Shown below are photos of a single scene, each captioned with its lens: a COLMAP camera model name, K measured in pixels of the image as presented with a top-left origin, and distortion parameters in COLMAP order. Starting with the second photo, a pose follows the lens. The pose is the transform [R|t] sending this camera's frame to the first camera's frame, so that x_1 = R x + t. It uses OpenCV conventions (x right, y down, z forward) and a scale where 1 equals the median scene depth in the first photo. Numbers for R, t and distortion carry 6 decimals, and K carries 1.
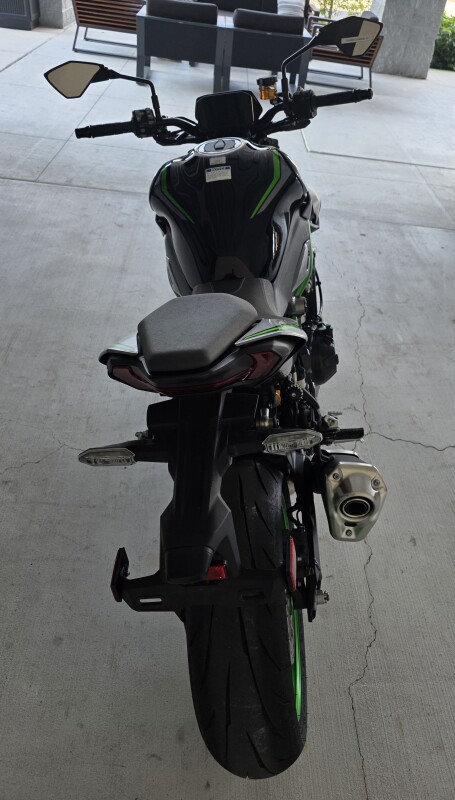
lens RADIAL K [[583.0, 0, 227.5], [0, 583.0, 400.0], [0, 0, 1]] dist [0.003392, -0.005236]
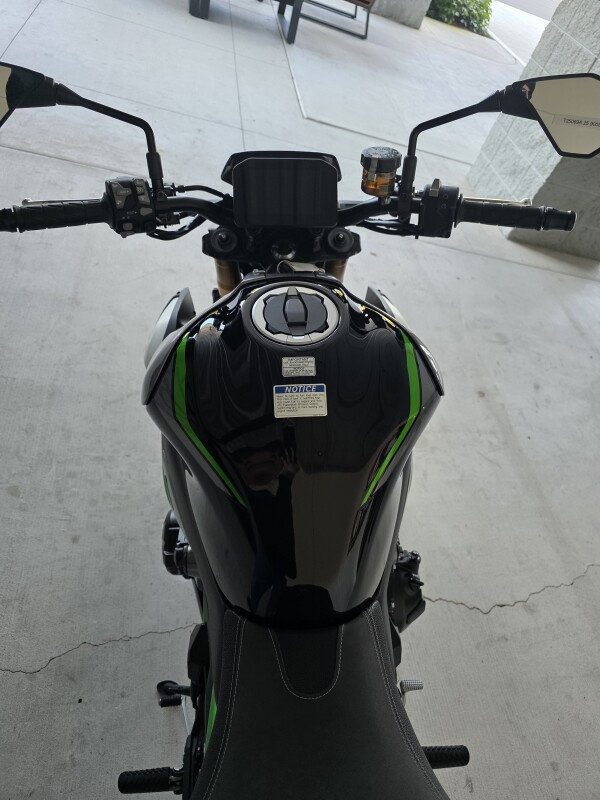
lens RADIAL K [[567.1, 0, 285.5], [0, 567.1, 450.0], [0, 0, 1]] dist [-0.001663, 0.000171]
pose [[0.981063, 0.038272, 0.189871, -0.052752], [-0.072223, 0.981869, 0.175263, -0.199495], [-0.179721, -0.185657, 0.966039, 0.256926]]
